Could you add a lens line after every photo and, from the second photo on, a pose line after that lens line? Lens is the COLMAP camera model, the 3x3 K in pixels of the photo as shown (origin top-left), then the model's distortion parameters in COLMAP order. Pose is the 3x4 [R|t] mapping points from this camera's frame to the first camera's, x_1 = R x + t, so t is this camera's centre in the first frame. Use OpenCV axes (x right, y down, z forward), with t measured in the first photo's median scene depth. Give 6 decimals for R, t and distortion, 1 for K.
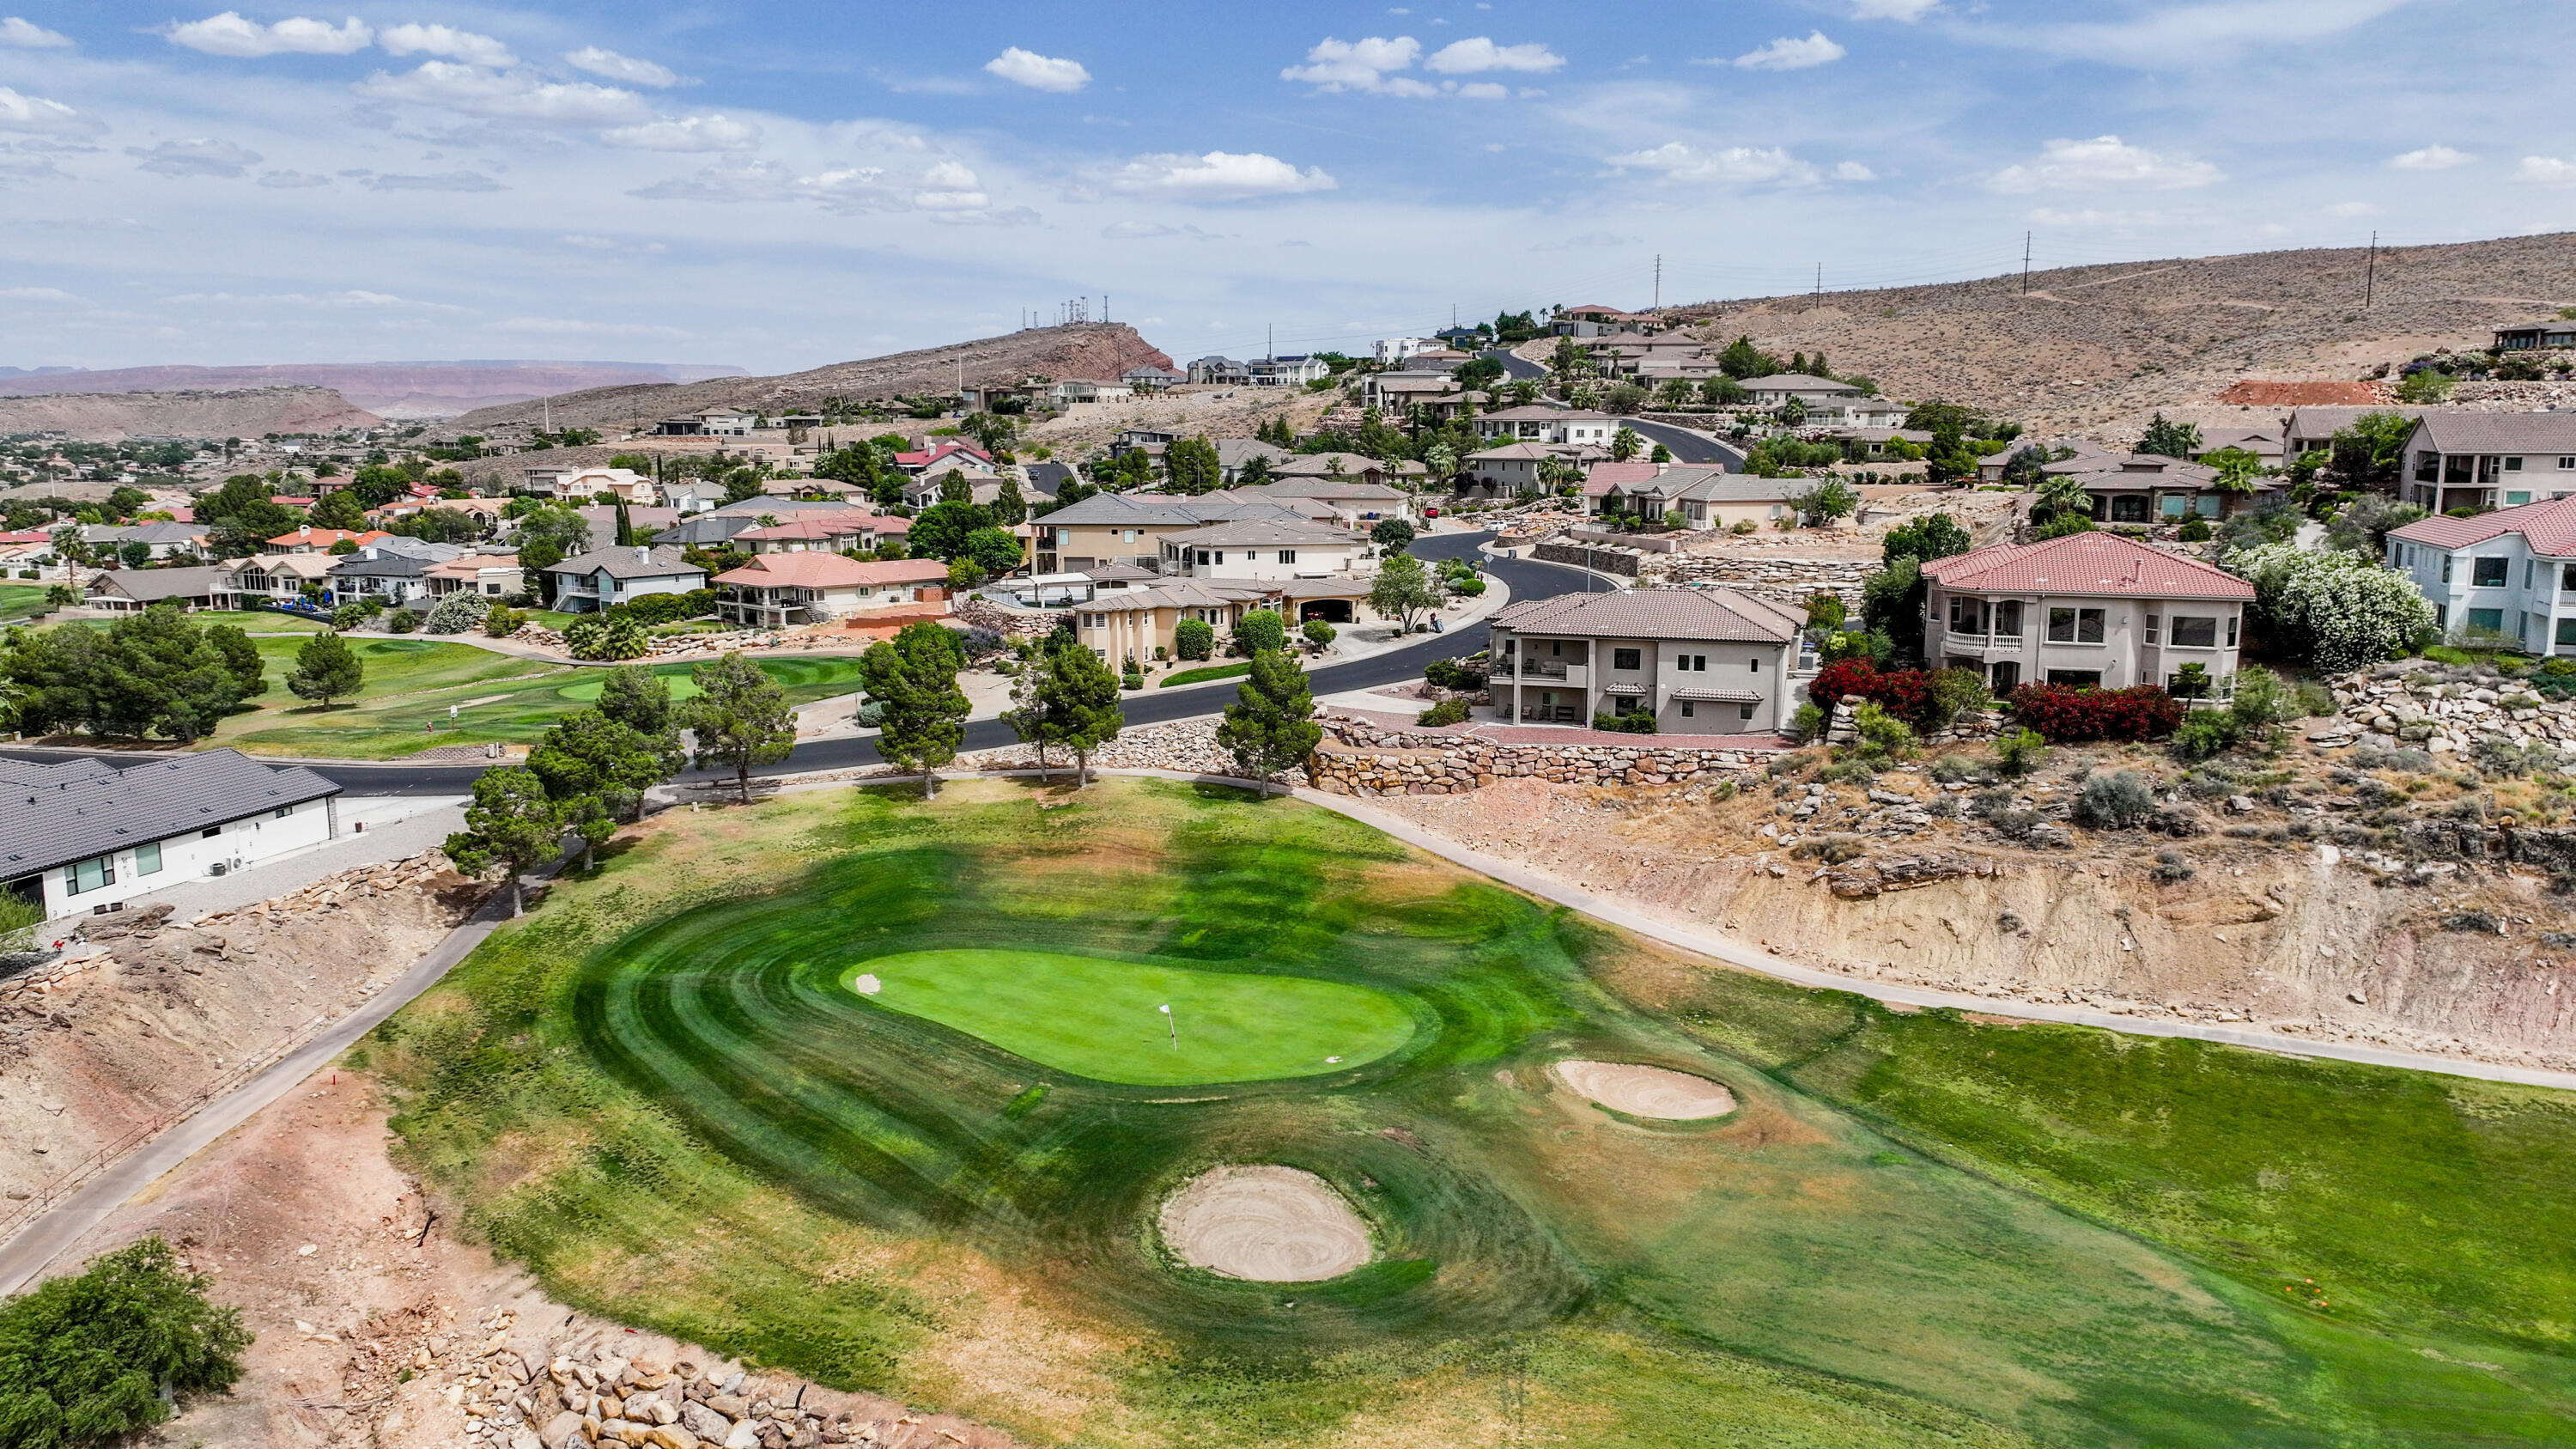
lens RADIAL K [[1754.4, 0, 1288.0], [0, 1754.4, 724.5], [0, 0, 1]] dist [0.005946, 0.001506]
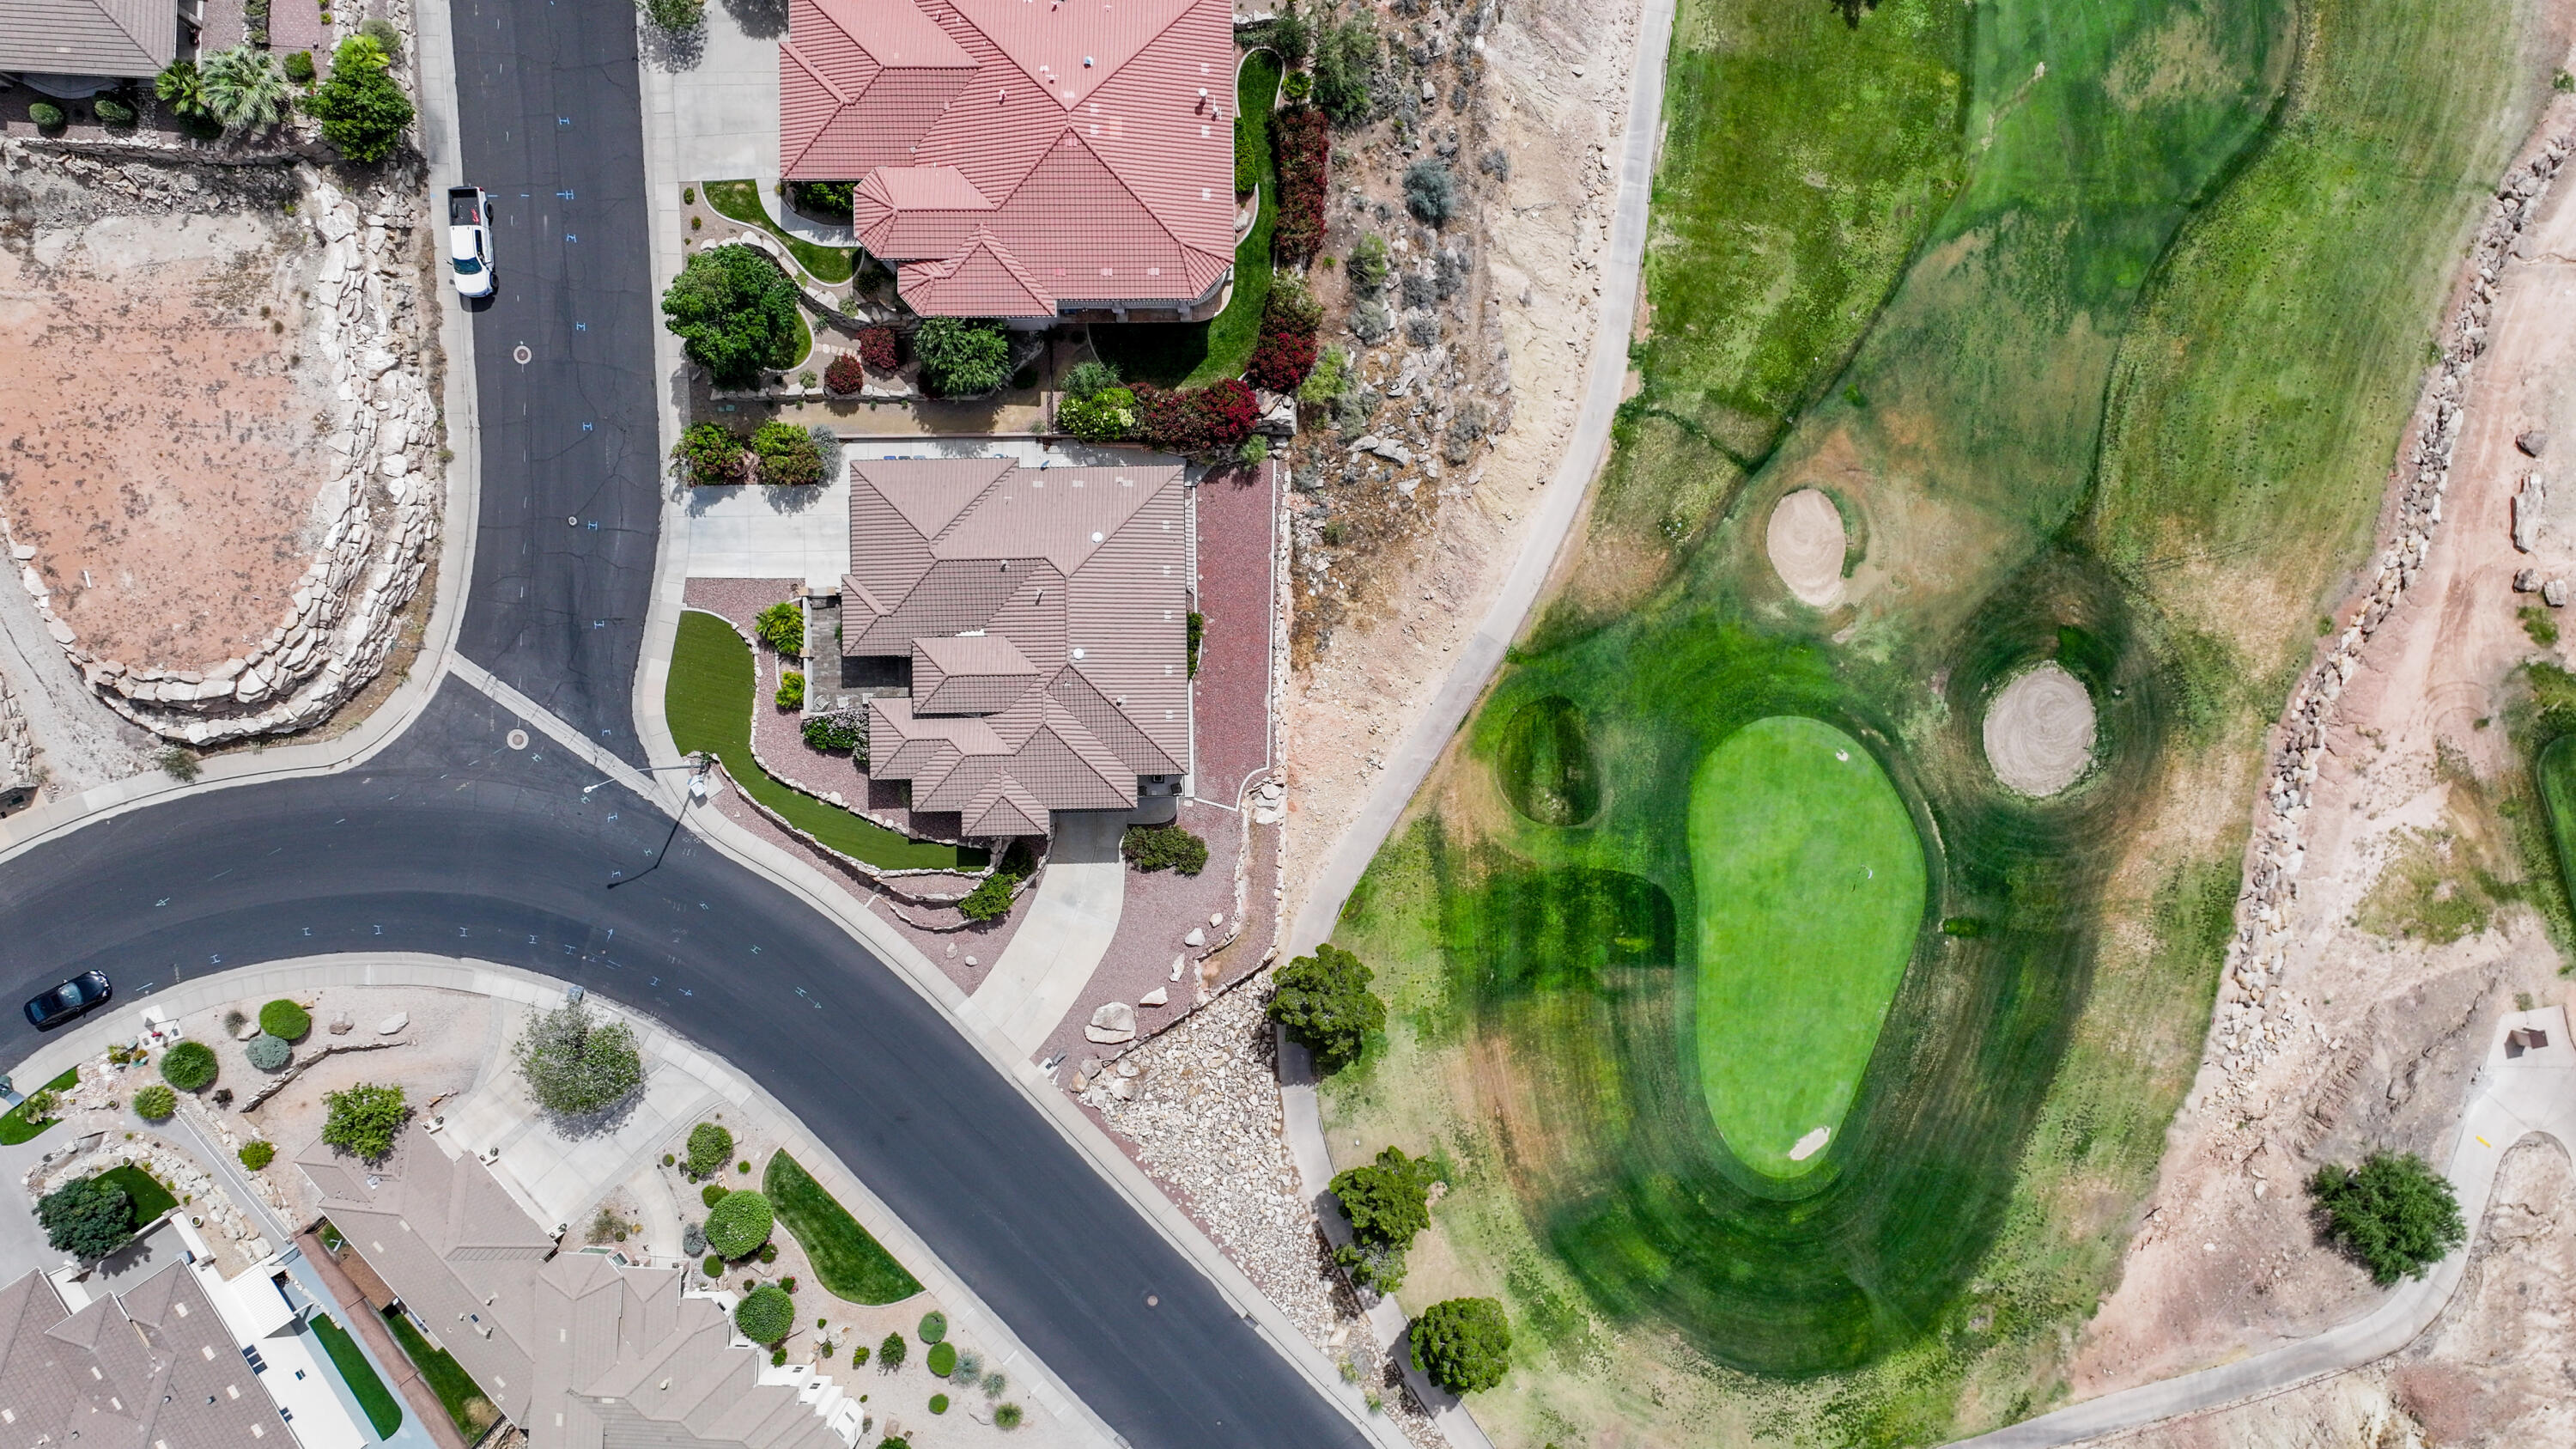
lens RADIAL K [[1754.4, 0, 1288.0], [0, 1754.4, 724.5], [0, 0, 1]] dist [0.005946, 0.001506]
pose [[-0.321189, -0.947001, -0.005122, 0.145967], [0.171635, -0.063529, 0.983110, -0.930590], [-0.931332, 0.314885, 0.182944, 0.818293]]
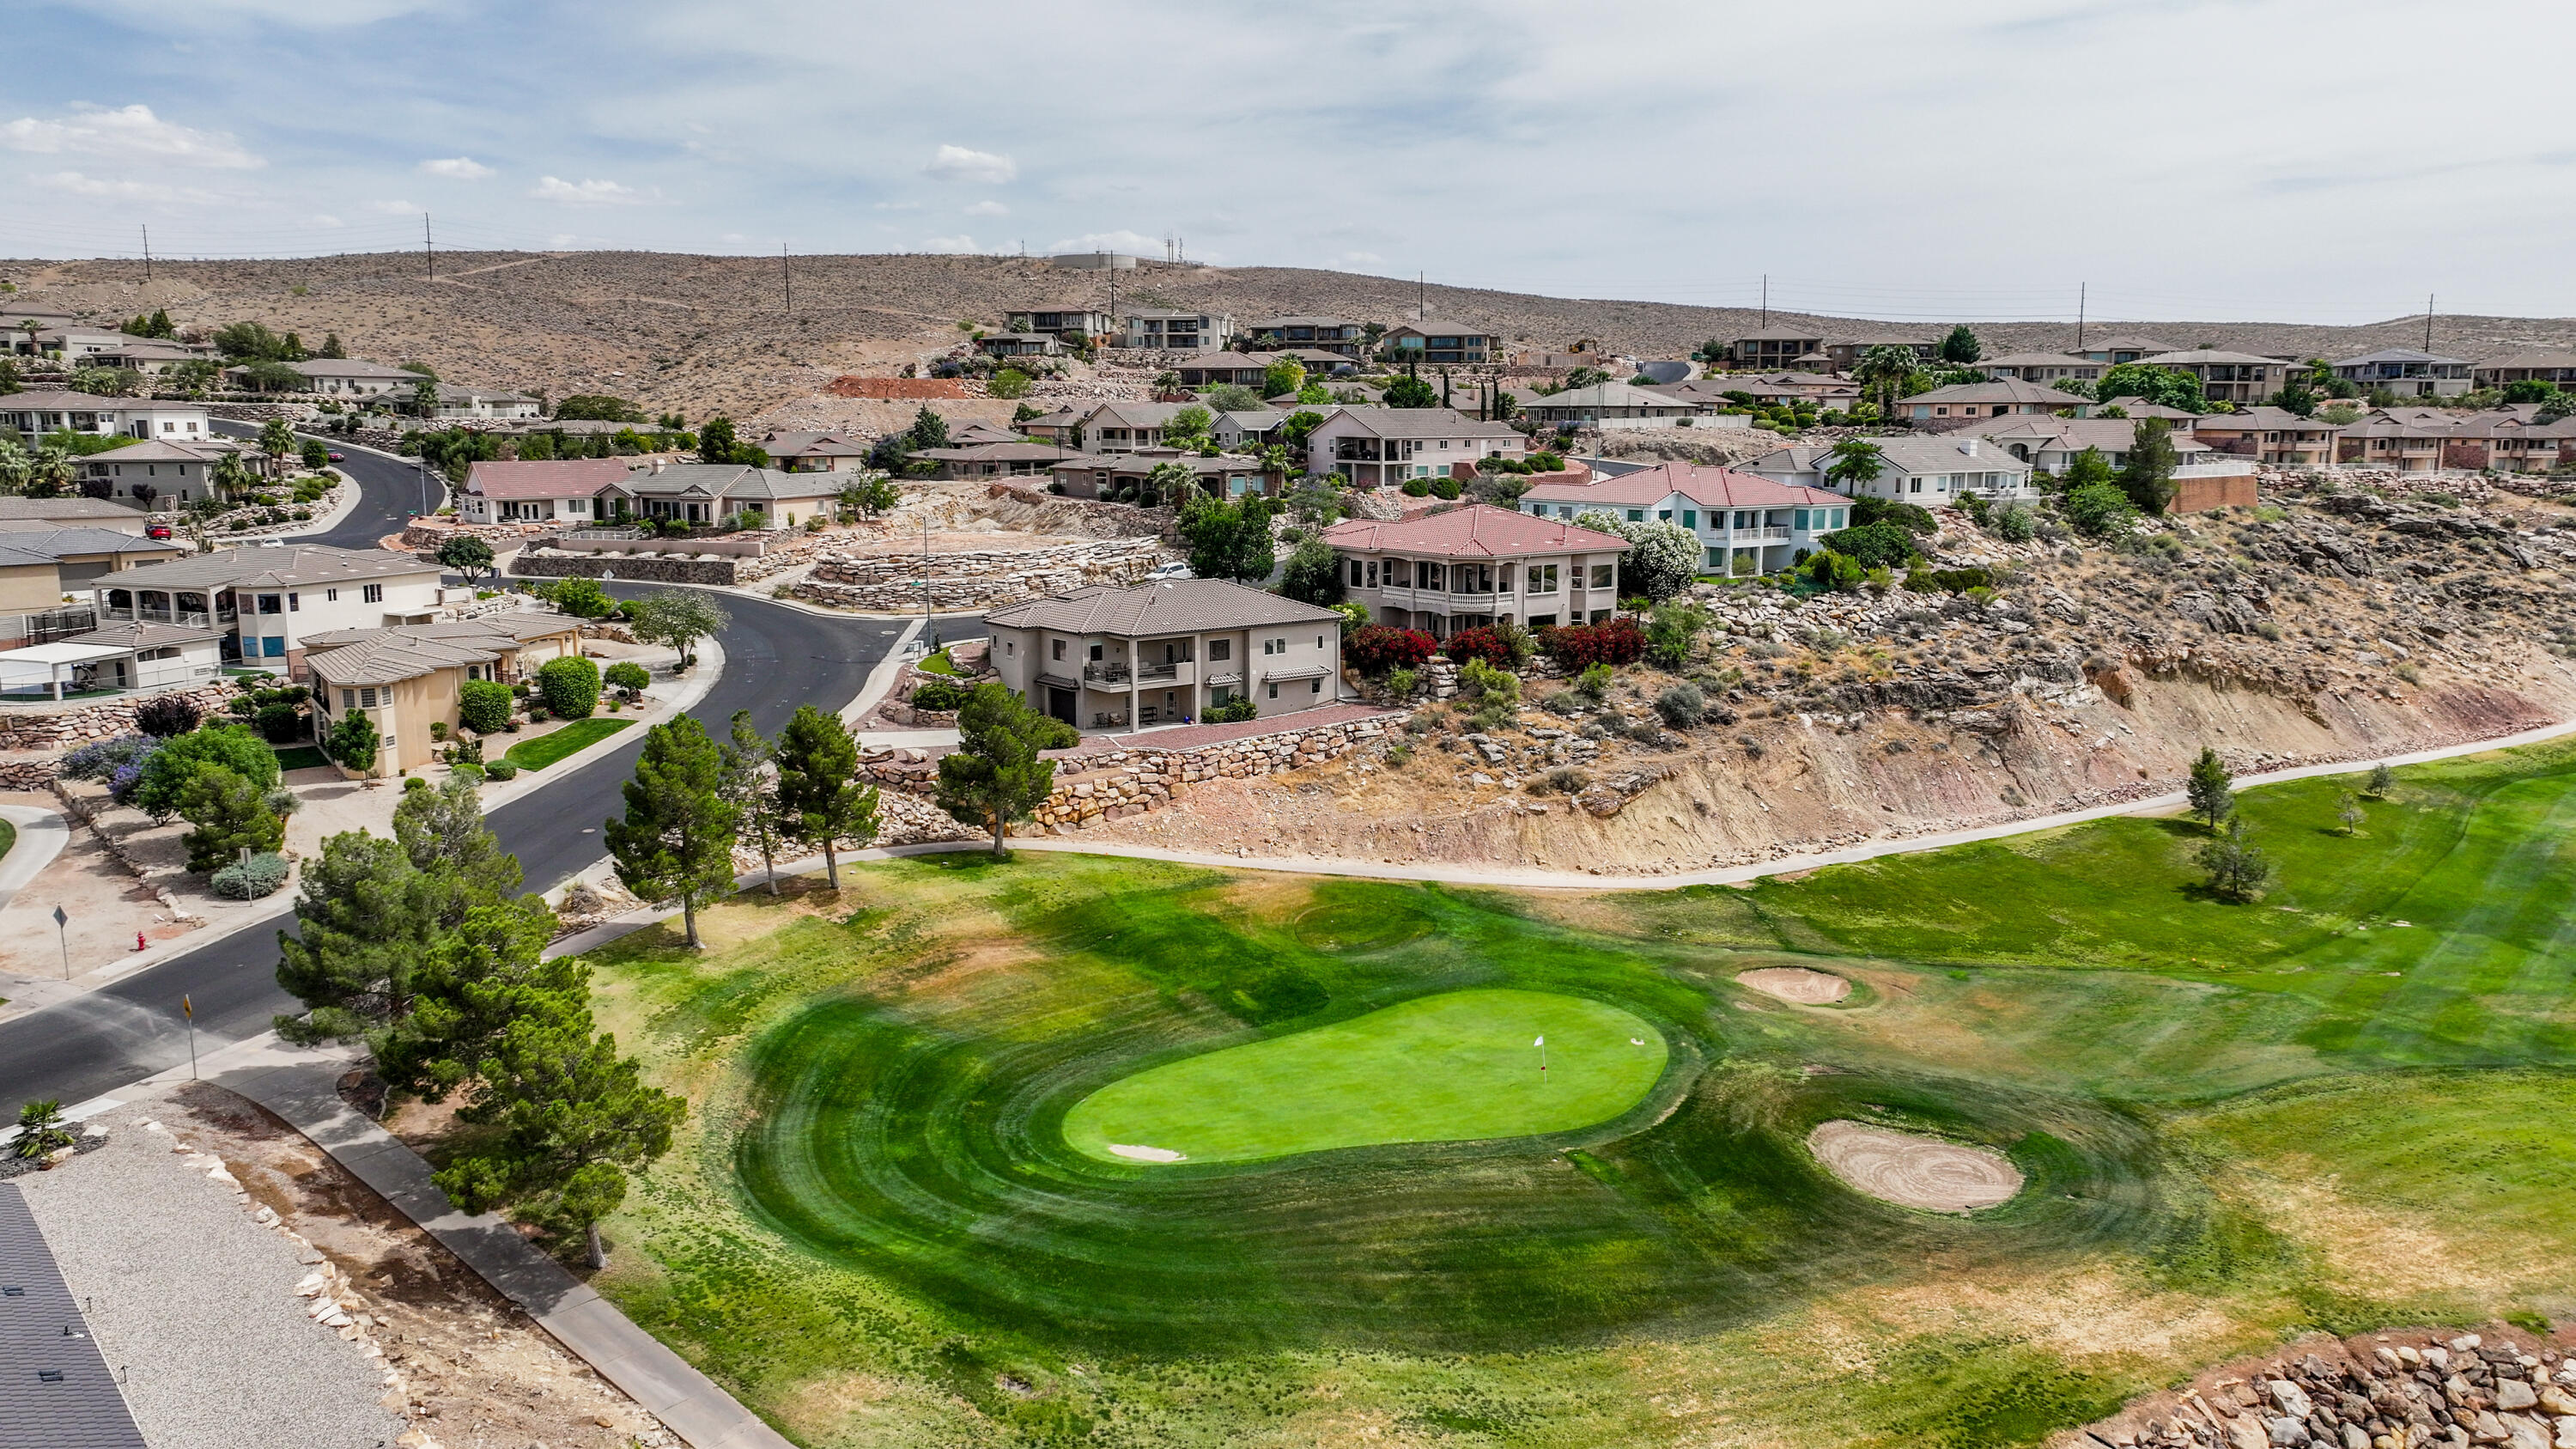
lens RADIAL K [[1775.2, 0, 1288.0], [0, 1775.2, 724.5], [0, 0, 1]] dist [0.003985, 0.002205]
pose [[0.583638, -0.140753, 0.799722, -0.636594], [0.138000, 0.987729, 0.073130, -0.067591], [-0.800202, 0.067680, 0.595900, 0.381970]]
